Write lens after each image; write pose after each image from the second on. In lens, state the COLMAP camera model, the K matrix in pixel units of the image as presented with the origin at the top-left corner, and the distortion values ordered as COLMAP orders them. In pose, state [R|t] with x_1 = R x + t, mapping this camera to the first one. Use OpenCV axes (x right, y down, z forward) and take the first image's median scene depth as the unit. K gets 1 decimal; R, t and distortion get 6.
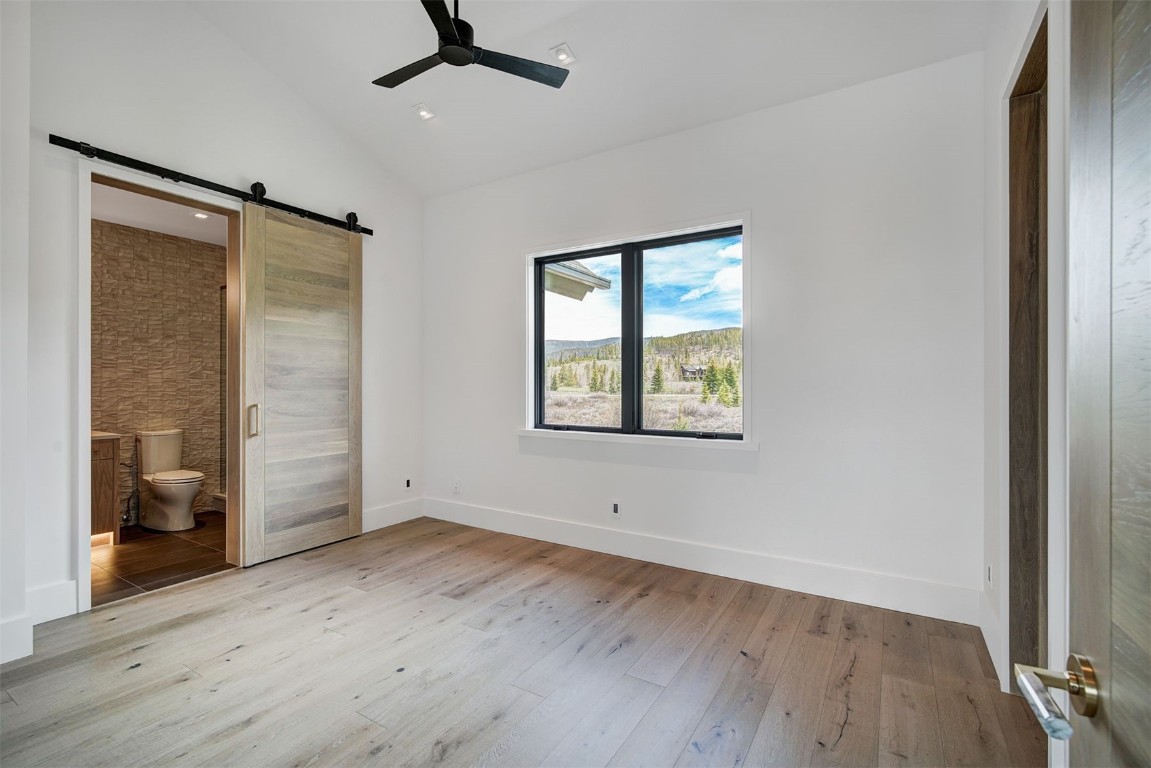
lens RADIAL K [[524.1, 0, 578.6], [0, 524.1, 383.4], [0, 0, 1]] dist [-0.003182, 0.000265]
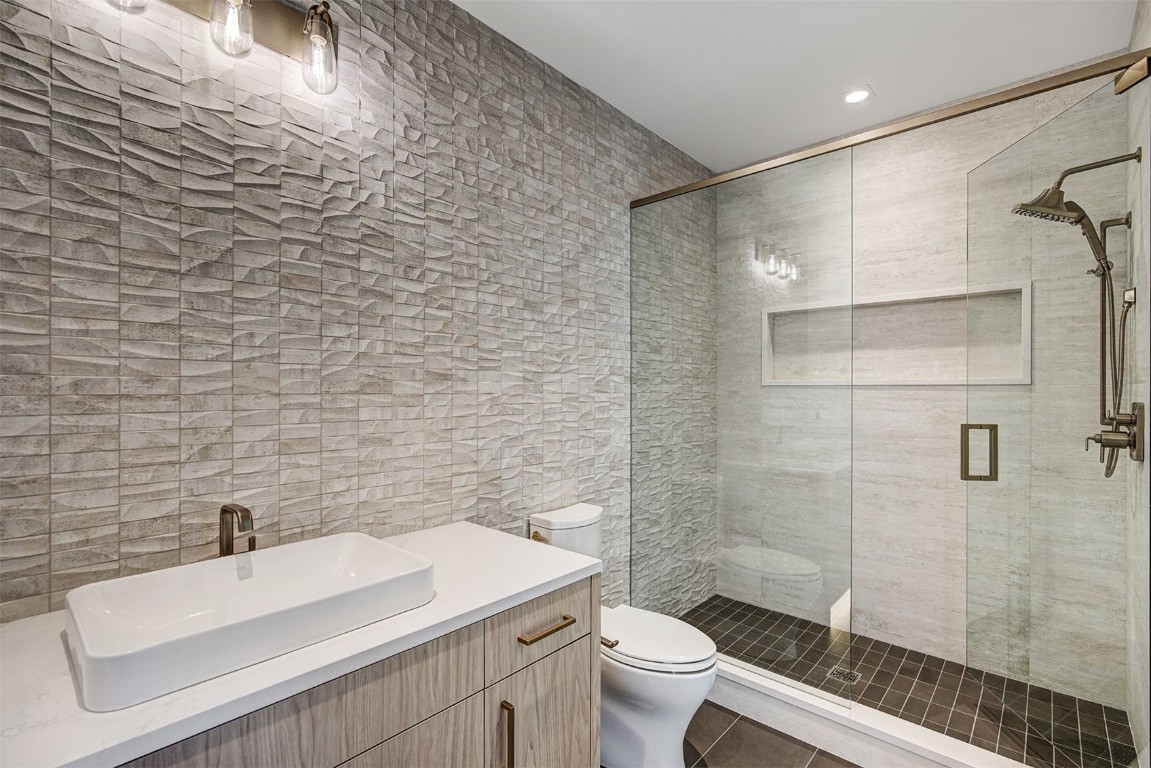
lens RADIAL K [[524.1, 0, 572.7], [0, 524.1, 385.0], [0, 0, 1]] dist [-0.003182, 0.000265]
pose [[0.986100, 0.003302, -0.166120, -0.728930], [-0.003161, 0.999994, 0.001109, -0.017534], [0.166123, -0.000569, 0.986105, 0.567828]]
